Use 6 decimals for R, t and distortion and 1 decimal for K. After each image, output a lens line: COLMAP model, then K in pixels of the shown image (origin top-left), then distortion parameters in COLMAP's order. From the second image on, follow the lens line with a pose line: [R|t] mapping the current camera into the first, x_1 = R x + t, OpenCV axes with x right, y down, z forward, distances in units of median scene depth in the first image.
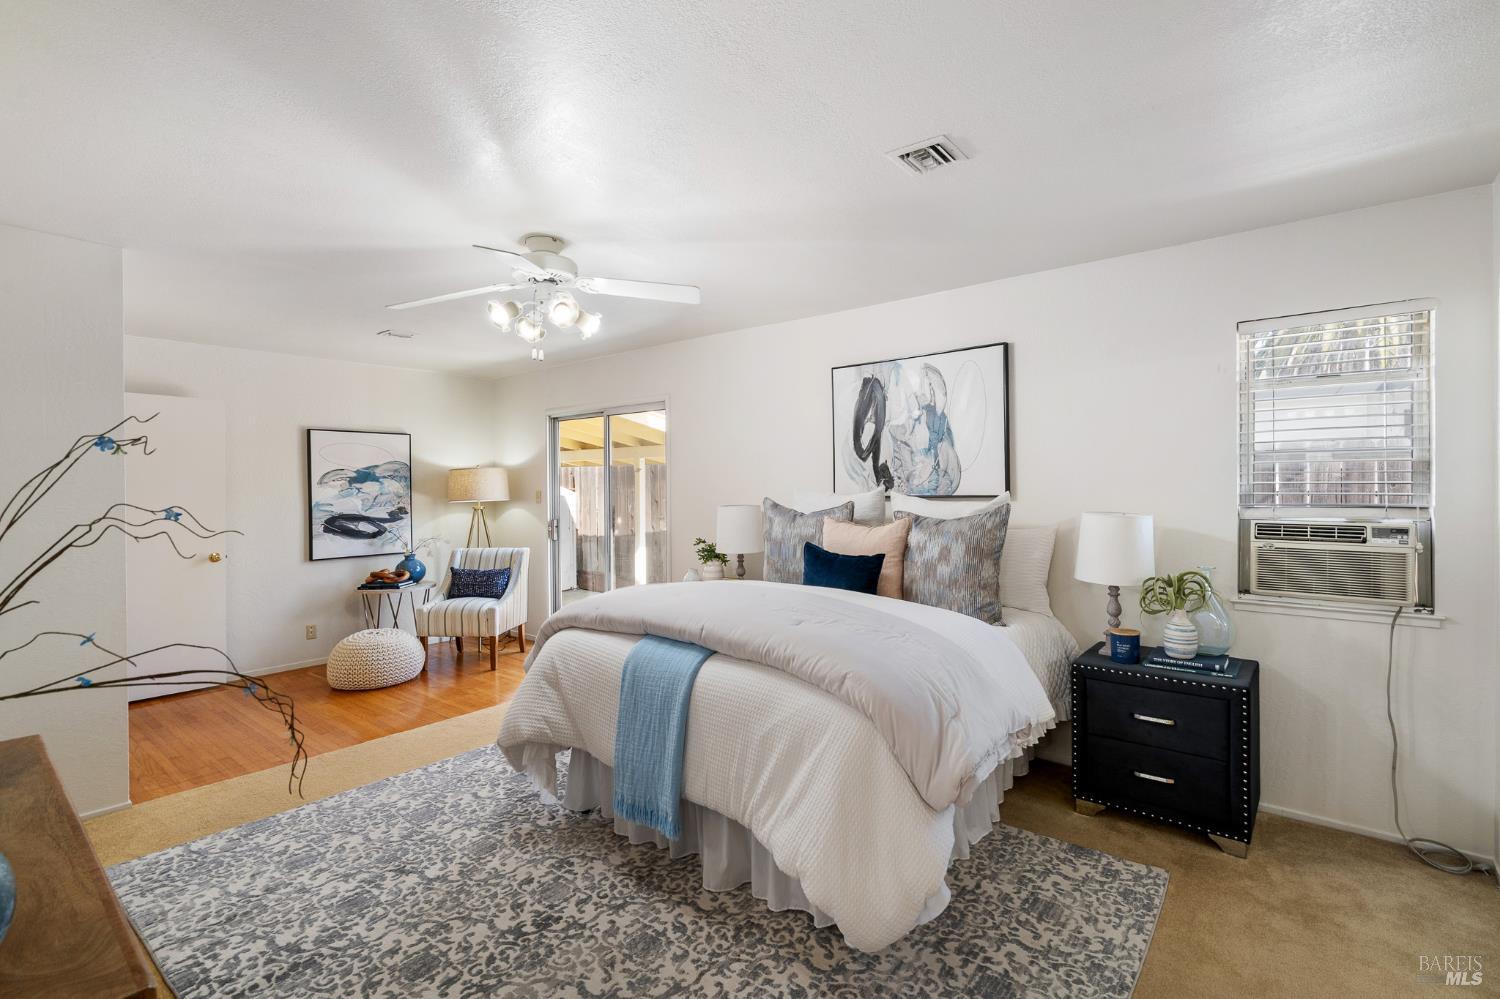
lens RADIAL K [[690.3, 0, 747.4], [0, 690.3, 492.6], [0, 0, 1]] dist [-0.005096, -0.000633]
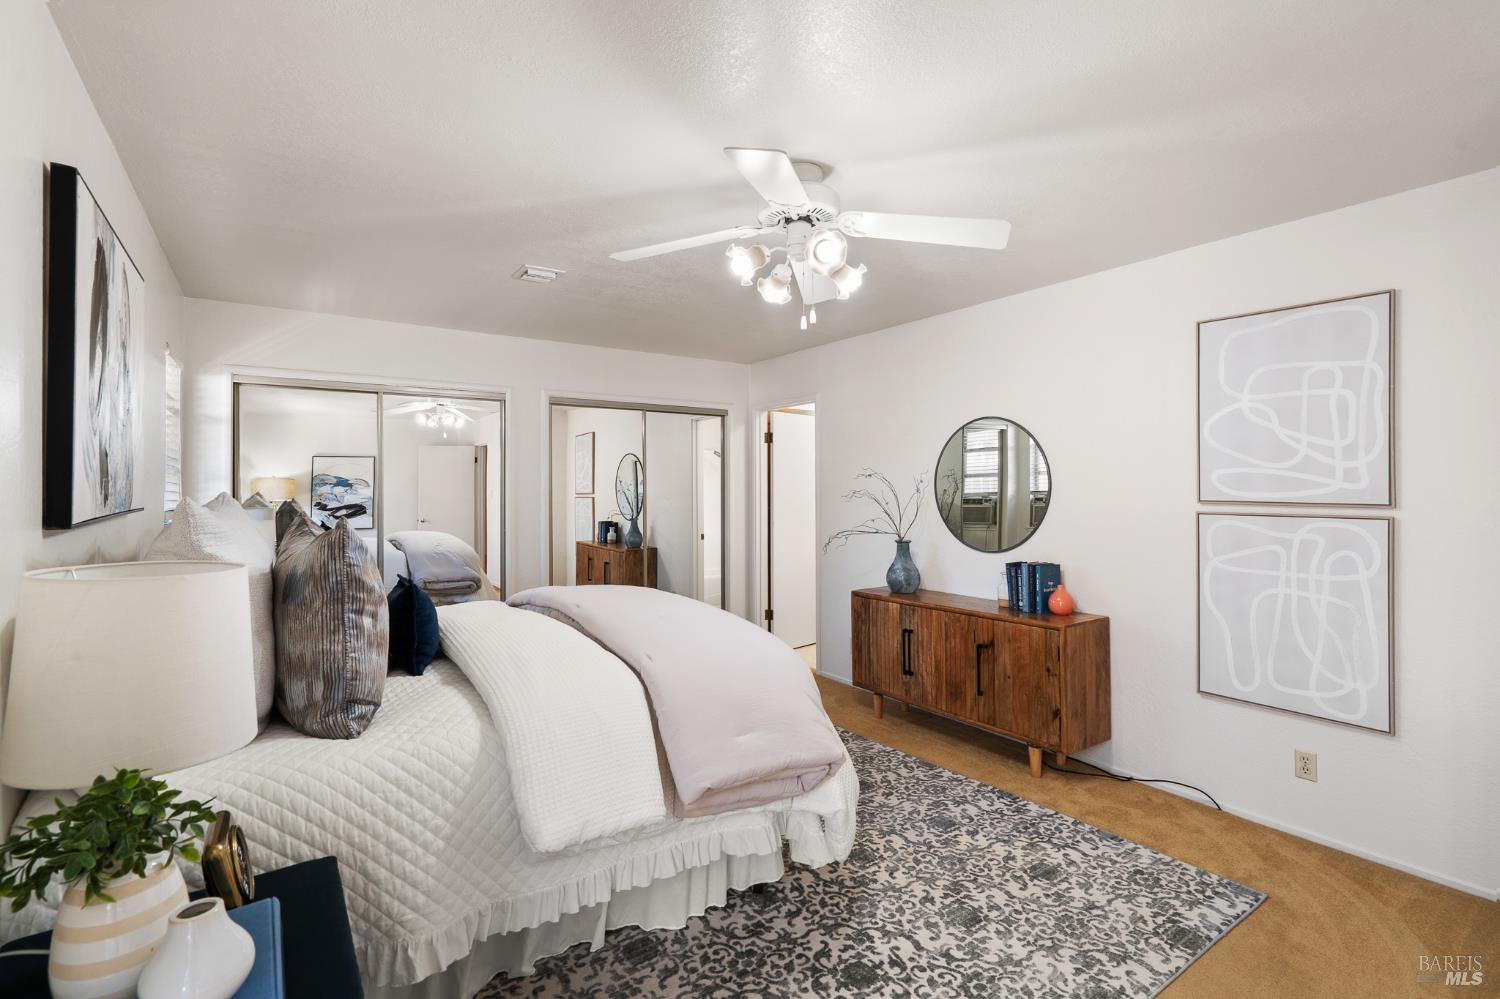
lens RADIAL K [[690.3, 0, 744.3], [0, 690.3, 486.7], [0, 0, 1]] dist [-0.005096, -0.000633]
pose [[-0.962877, 0.011253, 0.269705, -0.451893], [0.012417, 0.999920, 0.002608, -0.013485], [-0.269654, 0.005860, -0.962939, 1.820903]]
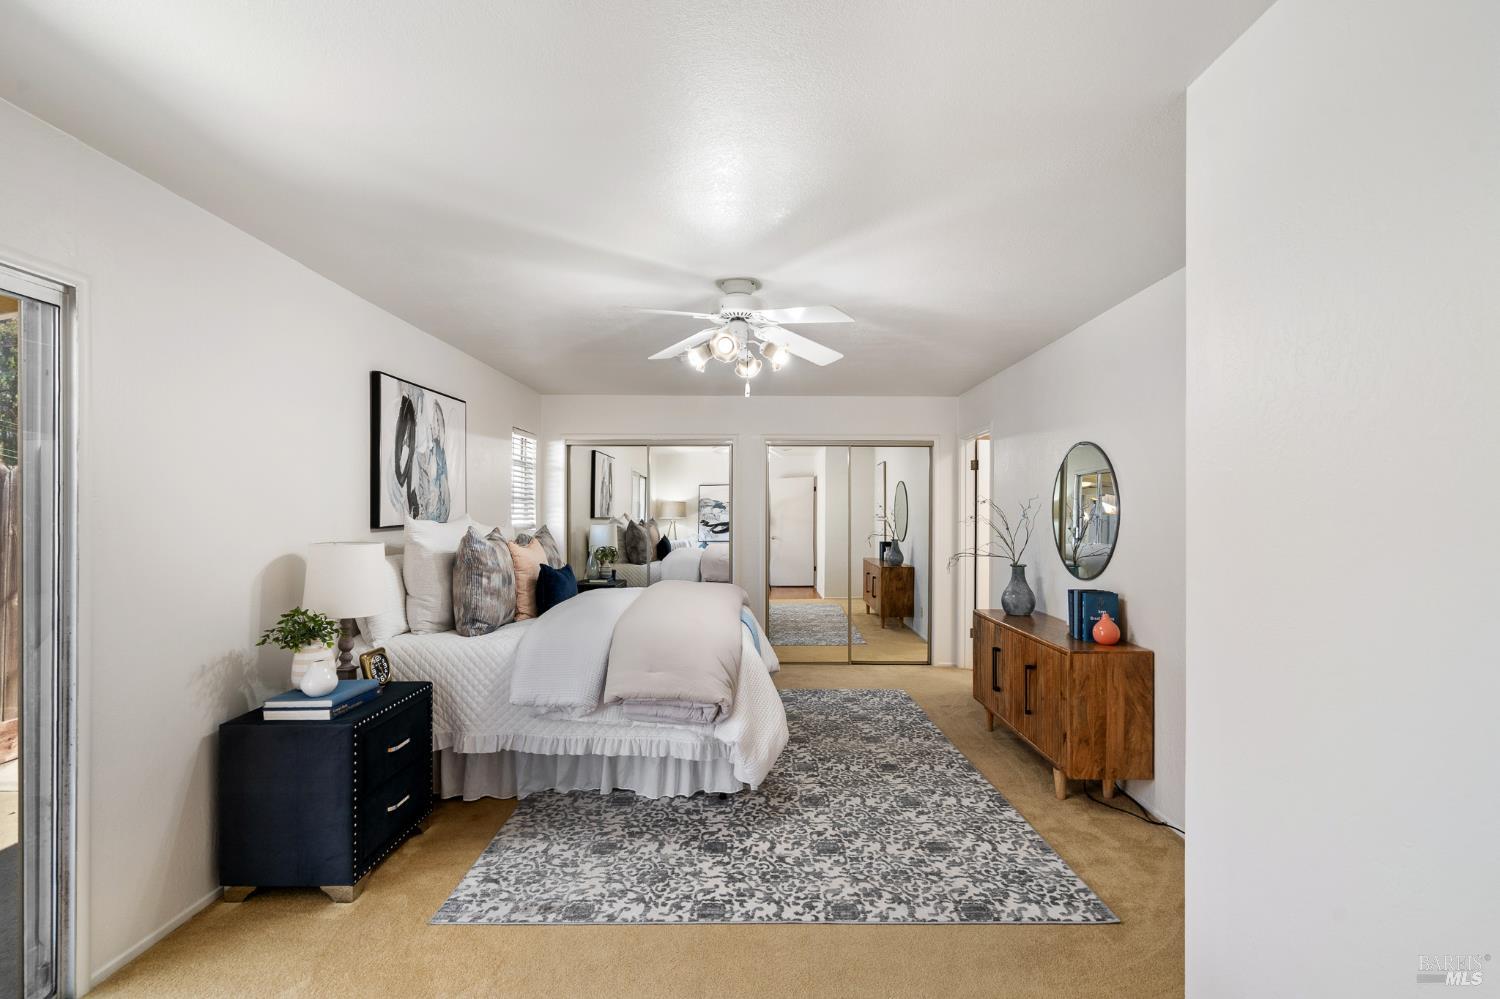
lens RADIAL K [[690.3, 0, 759.7], [0, 690.3, 508.6], [0, 0, 1]] dist [-0.005096, -0.000633]
pose [[-0.648736, 0.006442, 0.760986, -1.174208], [0.006550, 0.999974, -0.002881, -0.014354], [-0.760985, 0.003116, -0.648762, 1.734139]]
